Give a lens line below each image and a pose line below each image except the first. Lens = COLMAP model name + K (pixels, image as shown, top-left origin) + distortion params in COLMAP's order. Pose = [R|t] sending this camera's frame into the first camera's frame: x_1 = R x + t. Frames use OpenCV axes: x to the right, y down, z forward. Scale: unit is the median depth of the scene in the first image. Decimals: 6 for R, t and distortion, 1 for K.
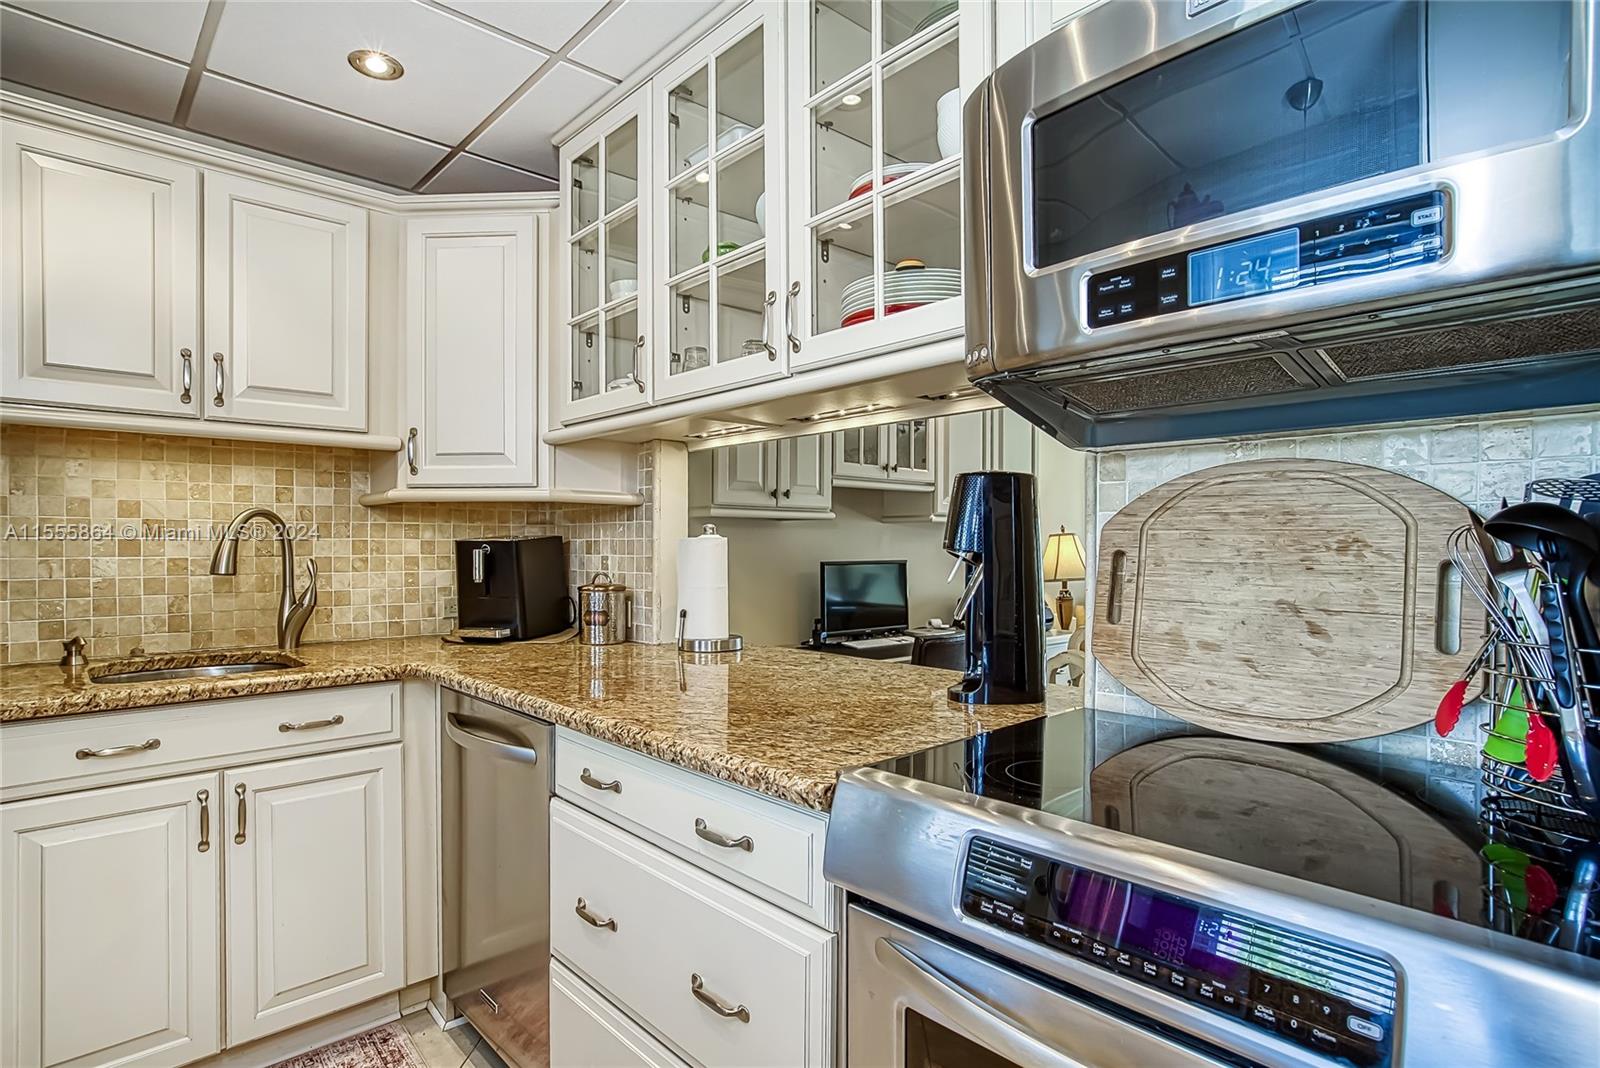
lens RADIAL K [[804.3, 0, 778.4], [0, 804.3, 537.1], [0, 0, 1]] dist [-0.049770, 0.030204]
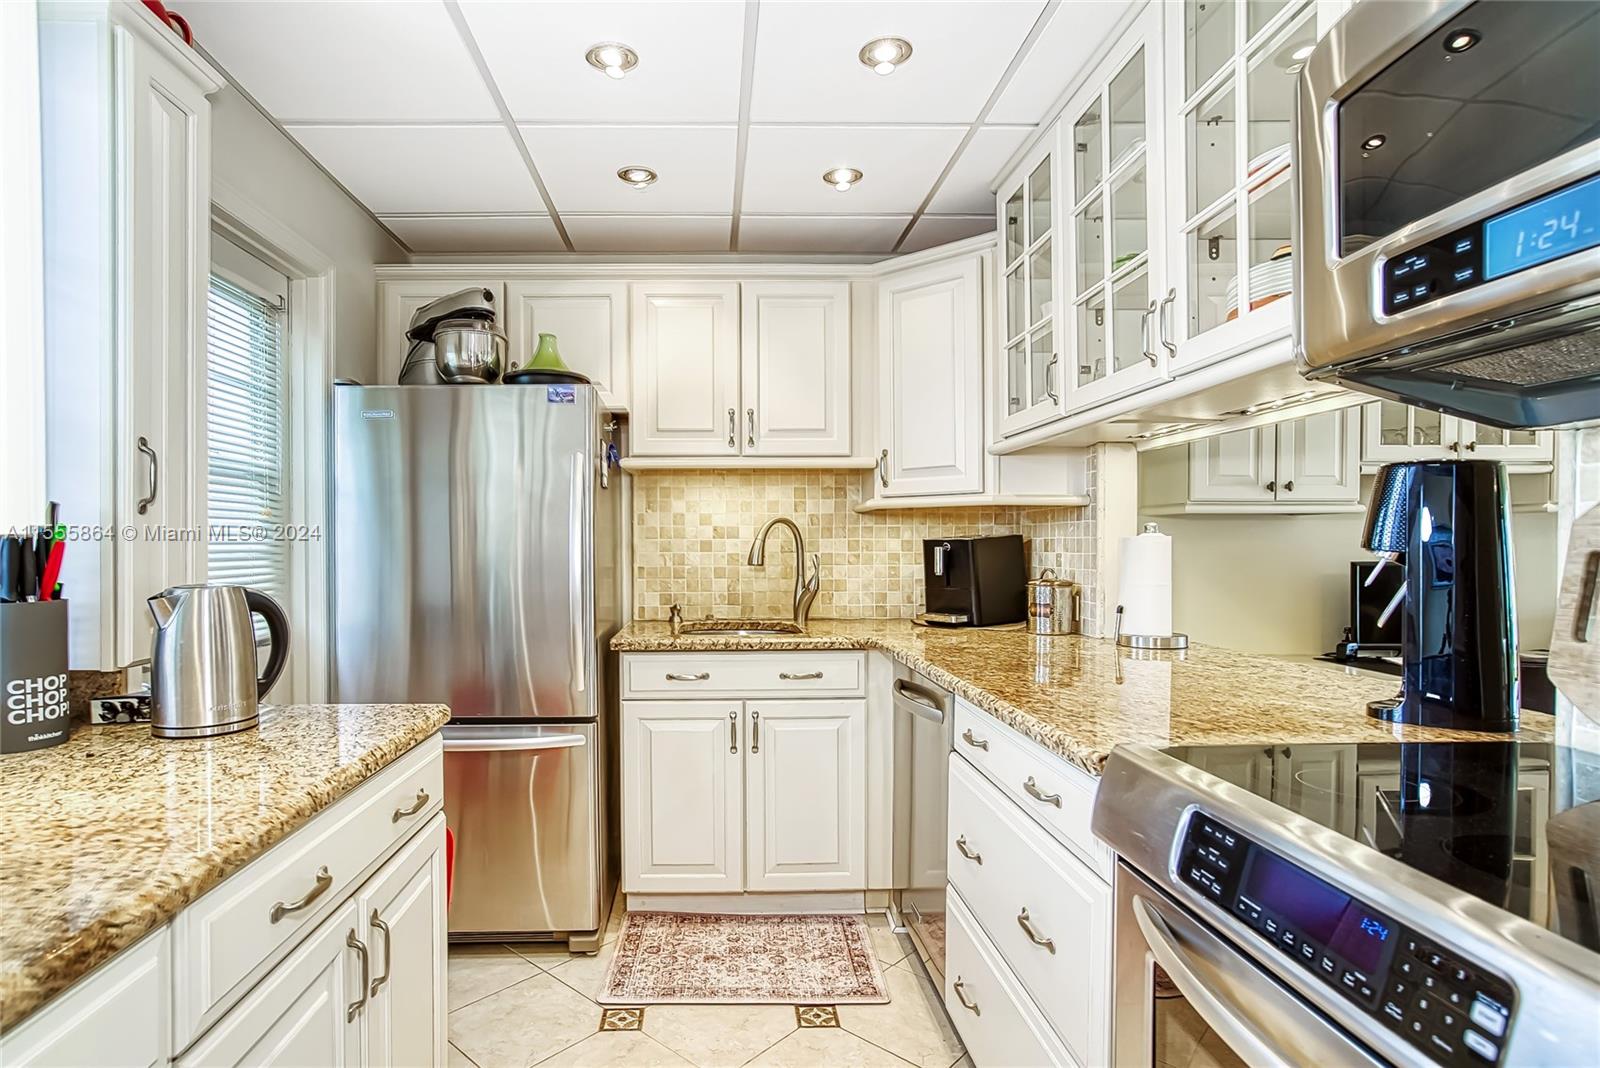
lens RADIAL K [[784.3, 0, 783.2], [0, 784.3, 533.0], [0, 0, 1]] dist [-0.046199, 0.024761]
pose [[0.793699, -0.009377, -0.608238, 0.184559], [0.008079, 0.999955, -0.004873, -0.002710], [0.608256, -0.001046, 0.793740, -0.078132]]
